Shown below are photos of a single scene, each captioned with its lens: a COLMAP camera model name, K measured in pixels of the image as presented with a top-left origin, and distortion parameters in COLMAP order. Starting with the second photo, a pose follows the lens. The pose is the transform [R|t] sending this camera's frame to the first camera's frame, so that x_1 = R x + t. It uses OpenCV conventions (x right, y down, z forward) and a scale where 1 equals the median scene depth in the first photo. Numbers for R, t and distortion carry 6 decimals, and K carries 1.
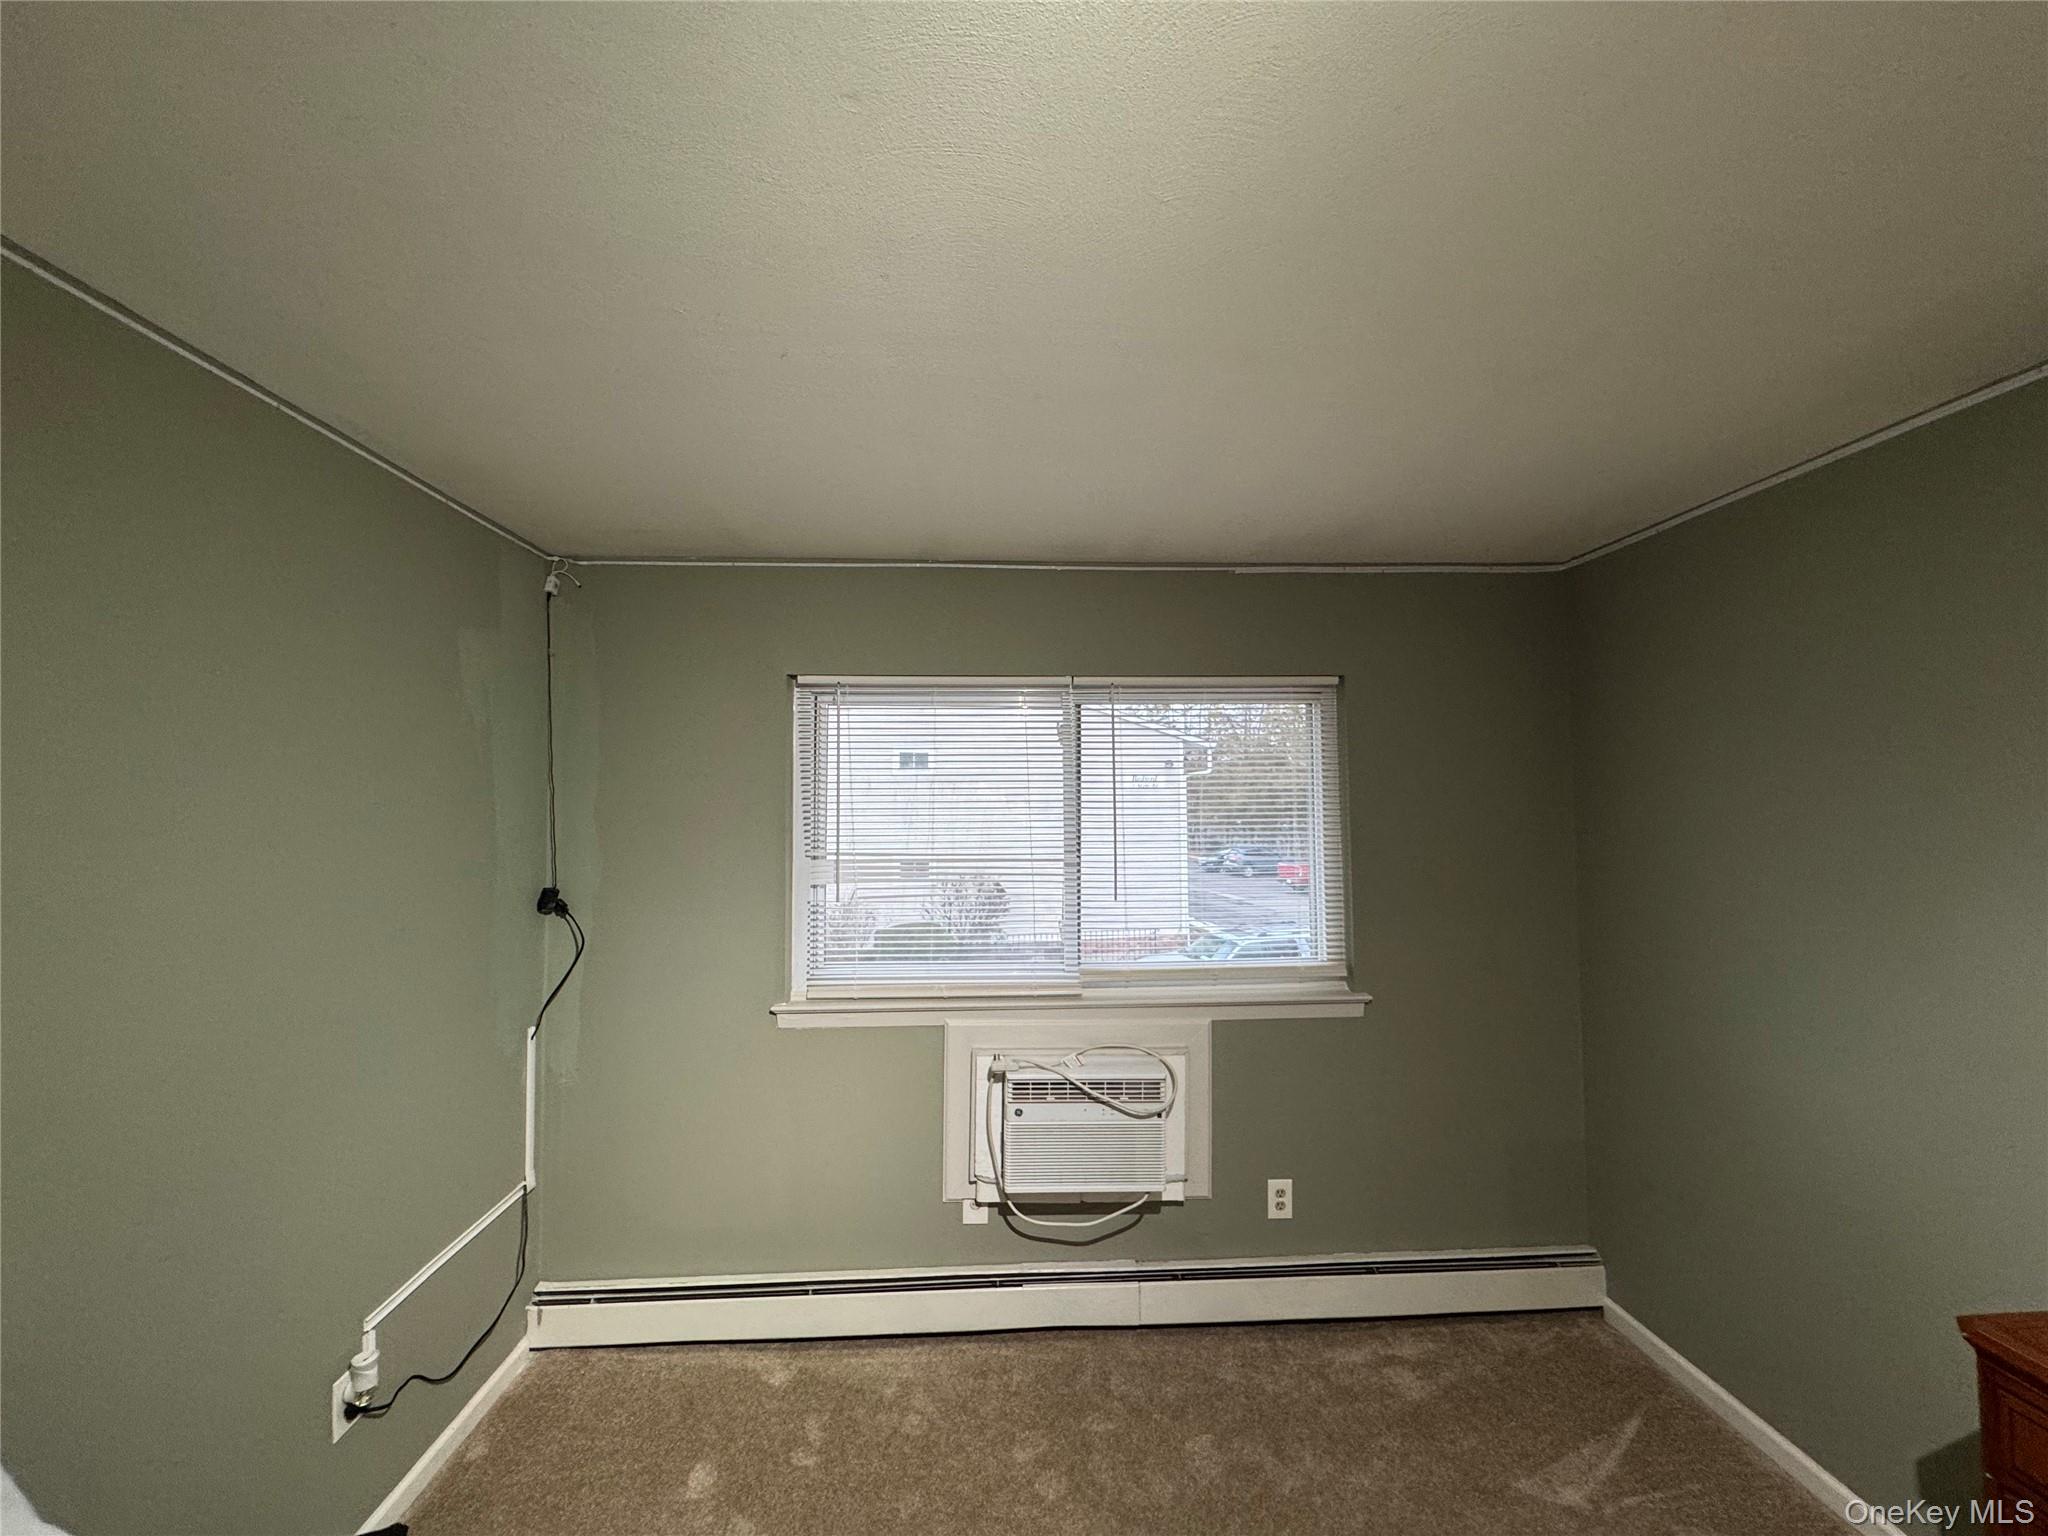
lens RADIAL K [[816.7, 0, 1017.7], [0, 816.7, 776.7], [0, 0, 1]] dist [-0.003599, 0.001054]
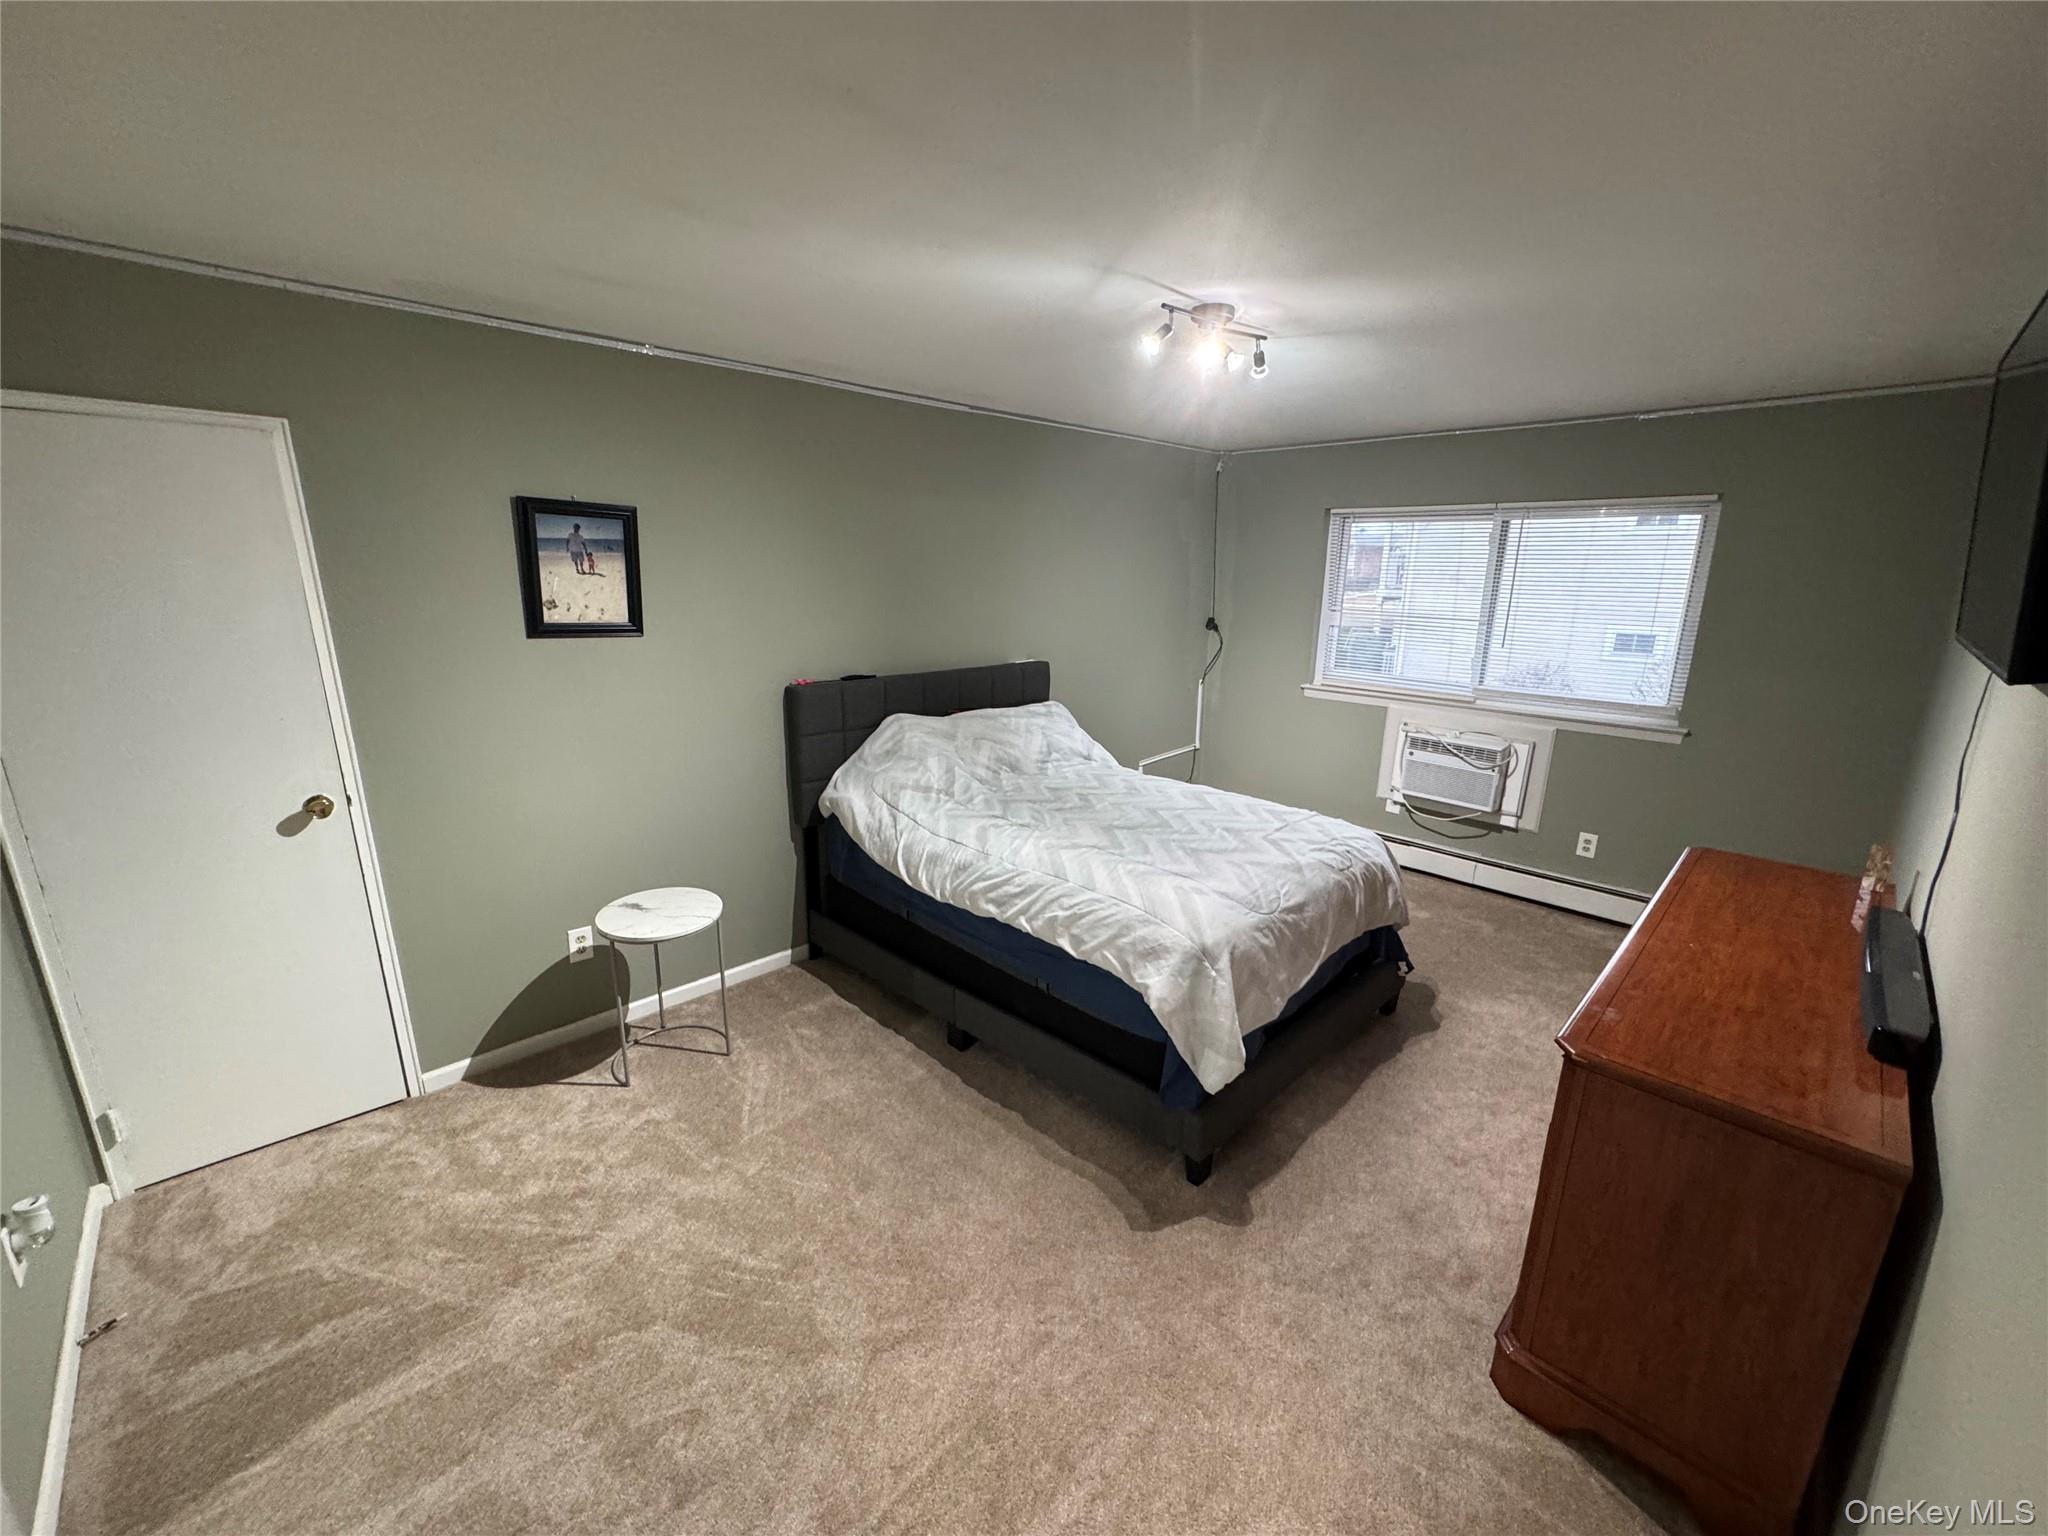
lens RADIAL K [[816.7, 0, 1026.7], [0, 816.7, 767.7], [0, 0, 1]] dist [-0.003599, 0.001054]
pose [[0.667851, 0.194199, -0.718514, 0.715555], [0.019424, 0.960485, 0.277653, -0.090154], [0.744042, -0.199387, 0.637688, -0.805531]]
